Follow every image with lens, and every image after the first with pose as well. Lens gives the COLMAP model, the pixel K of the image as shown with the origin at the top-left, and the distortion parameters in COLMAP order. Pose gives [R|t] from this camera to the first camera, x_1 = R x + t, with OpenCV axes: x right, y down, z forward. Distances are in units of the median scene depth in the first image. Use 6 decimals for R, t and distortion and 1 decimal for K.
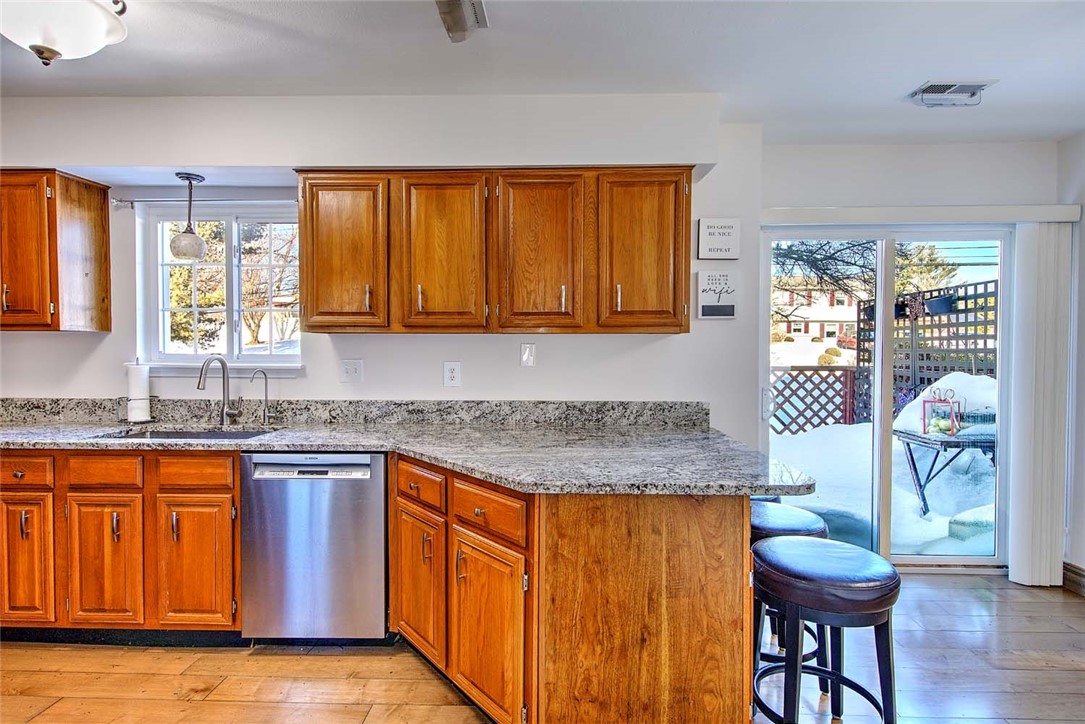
lens RADIAL K [[562.9, 0, 546.7], [0, 562.9, 357.5], [0, 0, 1]] dist [0.002247, -0.000219]
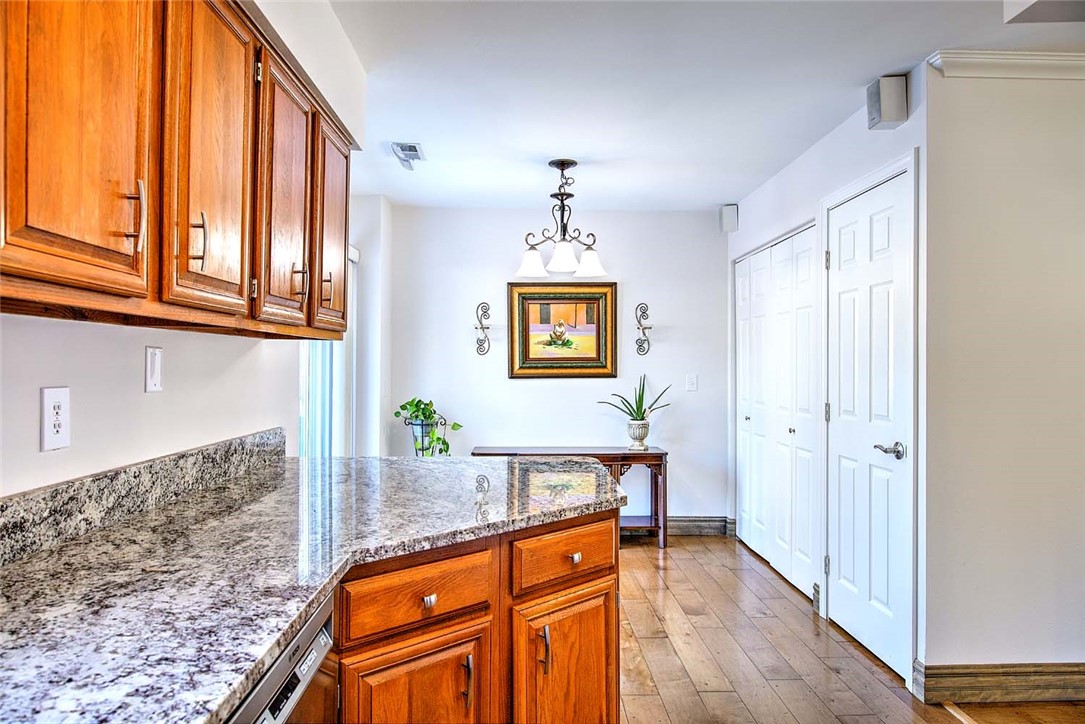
lens RADIAL K [[697.4, 0, 545.1], [0, 697.4, 362.4], [0, 0, 1]] dist [-0.005239, -0.000422]
pose [[-0.071376, 0.000521, 0.997449, -0.907502], [0.009958, 0.999950, 0.000190, -0.010319], [-0.997400, 0.009946, -0.071378, 0.886414]]
